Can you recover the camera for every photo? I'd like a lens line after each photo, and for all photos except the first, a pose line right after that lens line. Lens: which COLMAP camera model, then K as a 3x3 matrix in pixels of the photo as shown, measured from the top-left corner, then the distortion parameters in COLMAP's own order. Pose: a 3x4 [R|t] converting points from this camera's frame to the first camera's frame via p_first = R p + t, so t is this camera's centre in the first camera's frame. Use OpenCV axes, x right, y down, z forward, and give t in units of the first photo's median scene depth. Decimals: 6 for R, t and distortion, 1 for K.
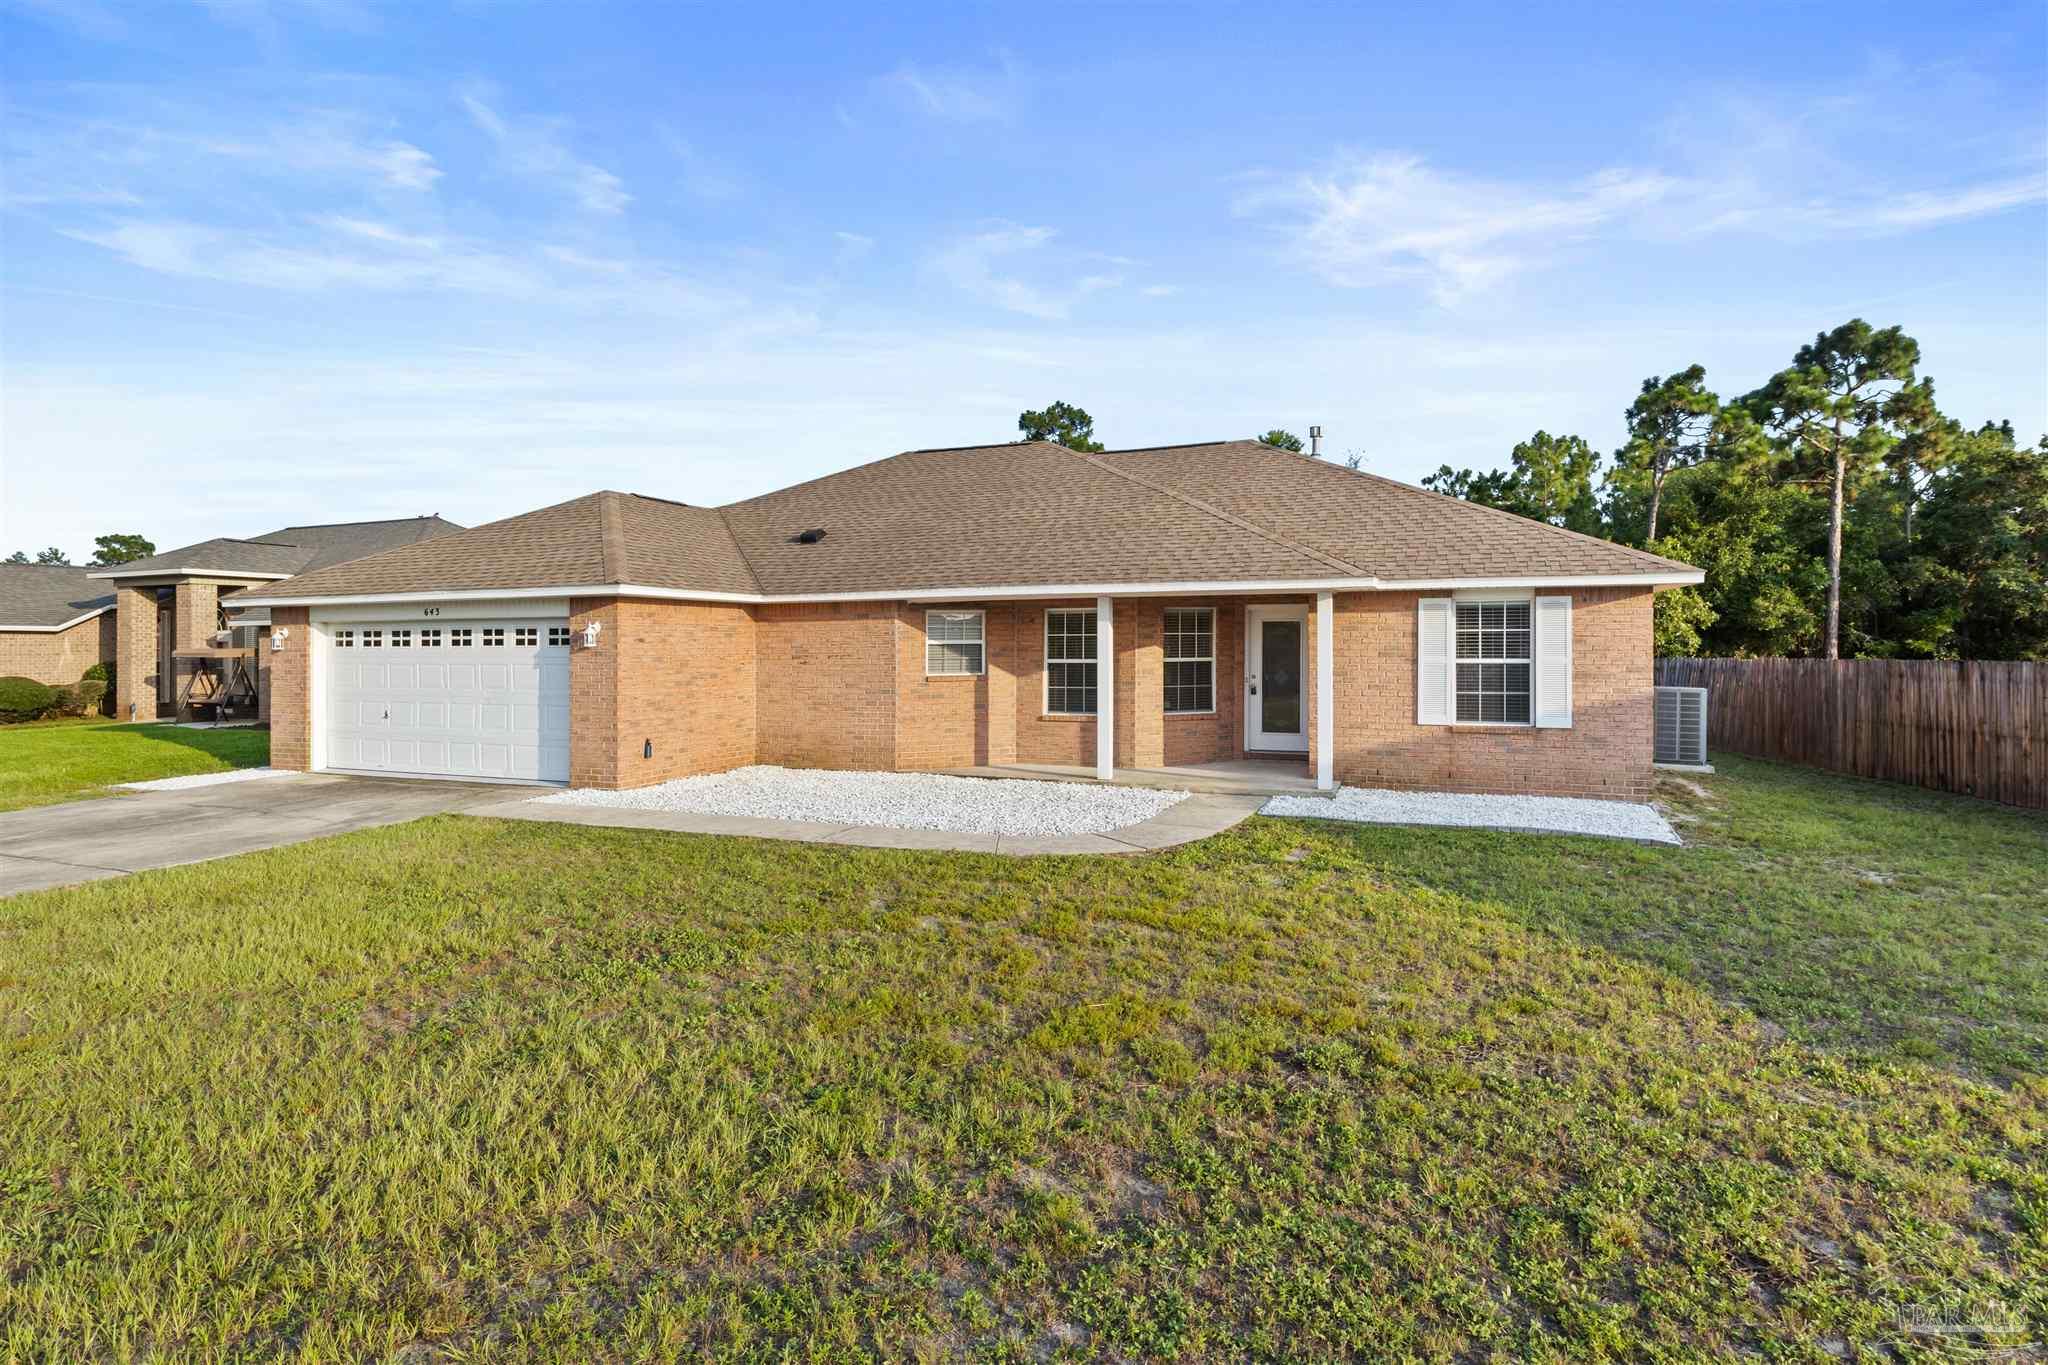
lens RADIAL K [[1051.0, 0, 1028.9], [0, 1051.0, 658.7], [0, 0, 1]] dist [-0.013004, 0.000391]
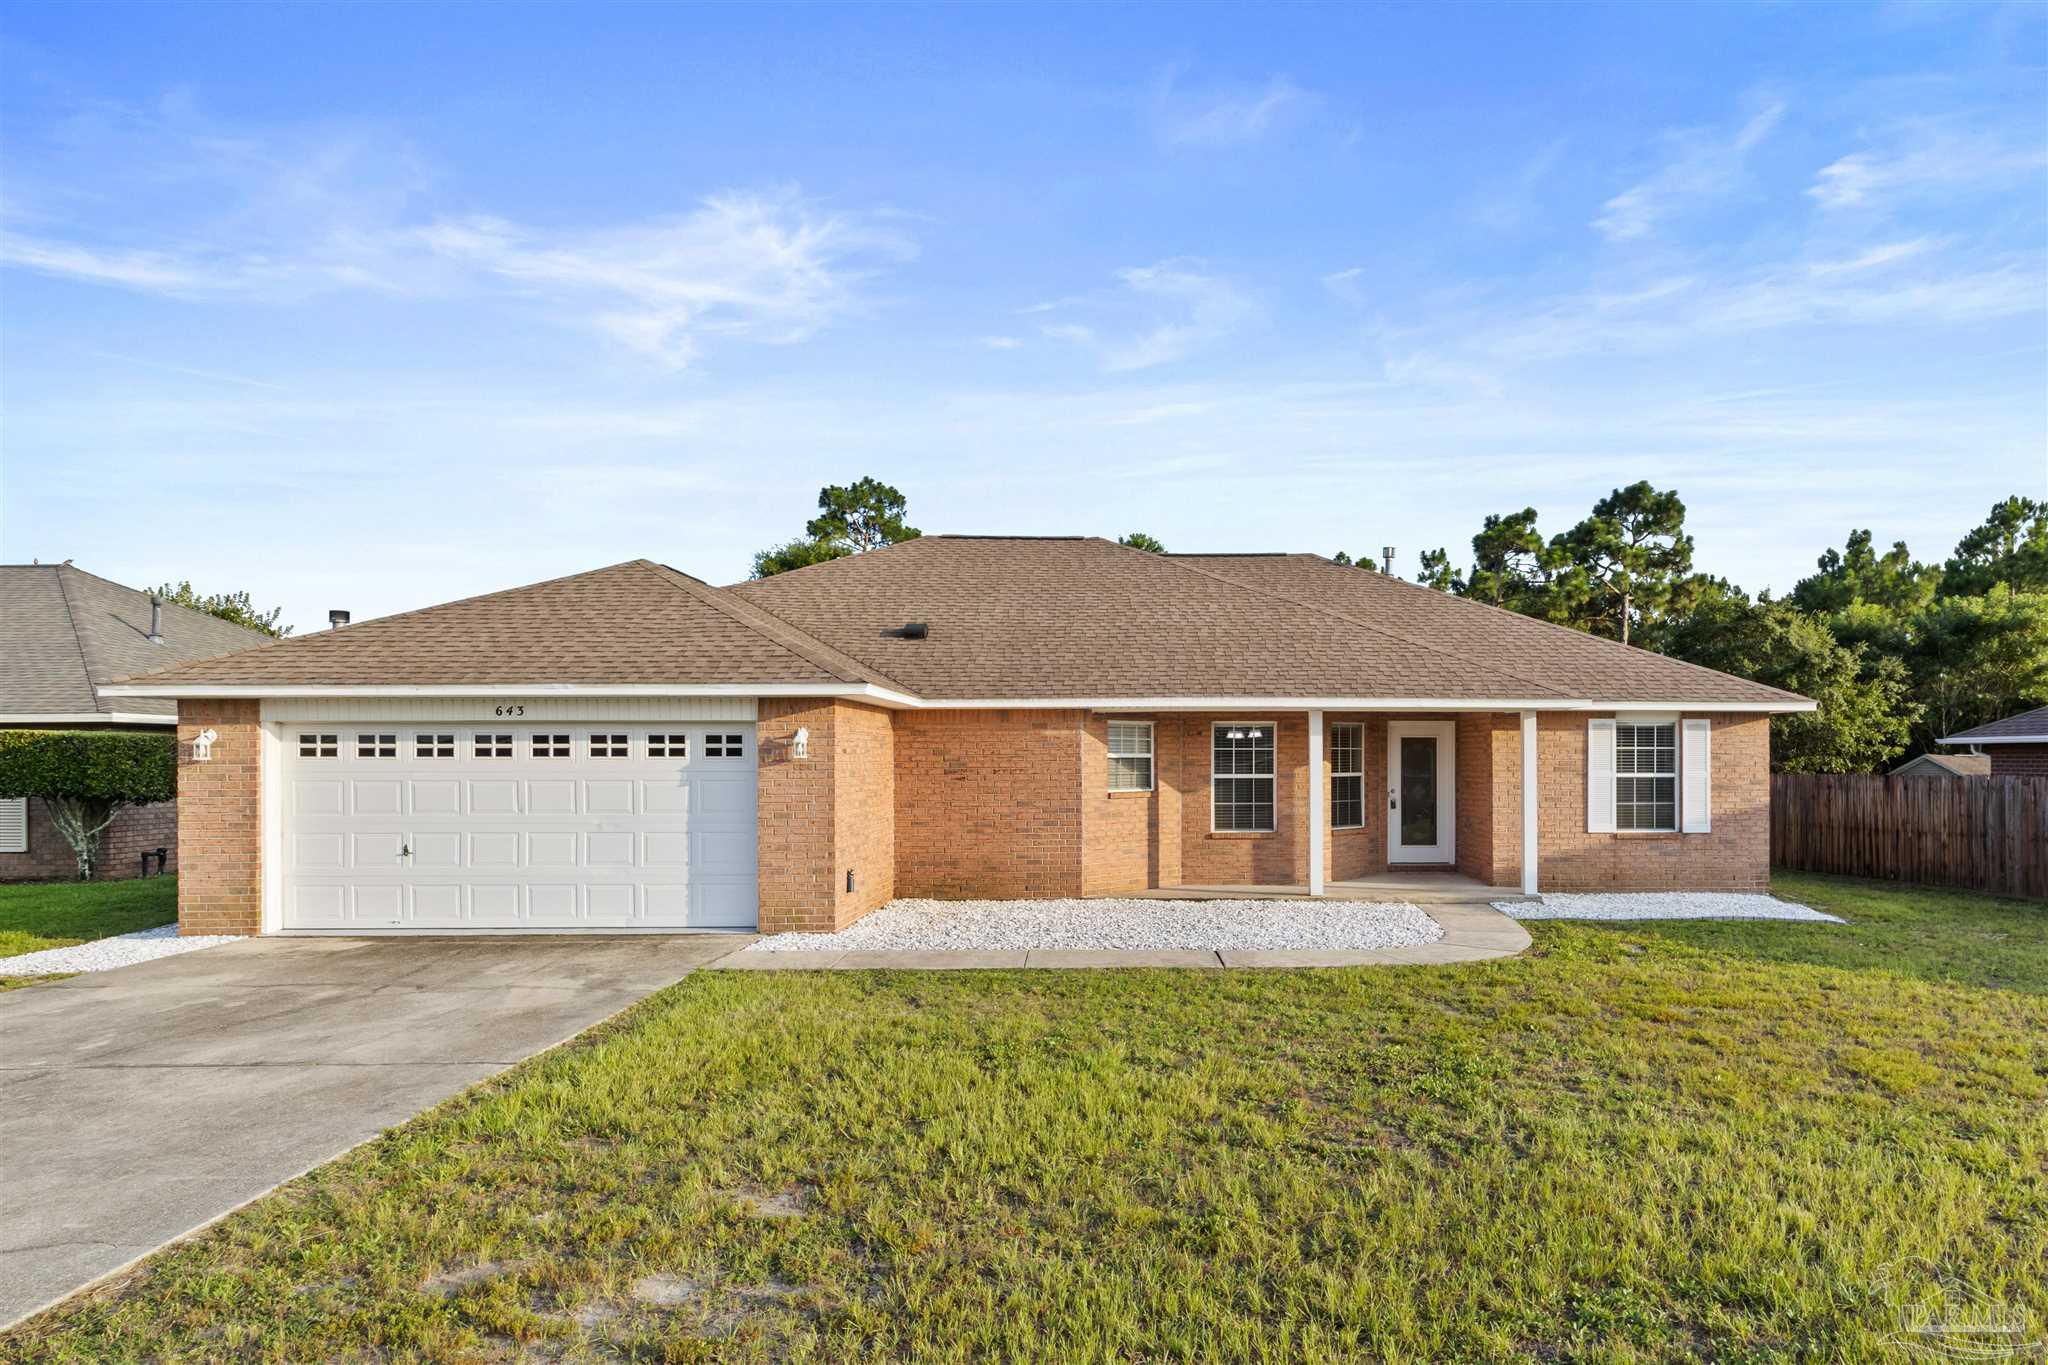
lens RADIAL K [[1238.4, 0, 1025.4], [0, 1238.4, 775.1], [0, 0, 1]] dist [-0.023164, -0.000764]
pose [[0.915054, -0.000325, 0.403332, -0.601587], [0.000940, 0.999999, -0.001327, 0.002693], [-0.403331, 0.001593, 0.915053, 0.043490]]
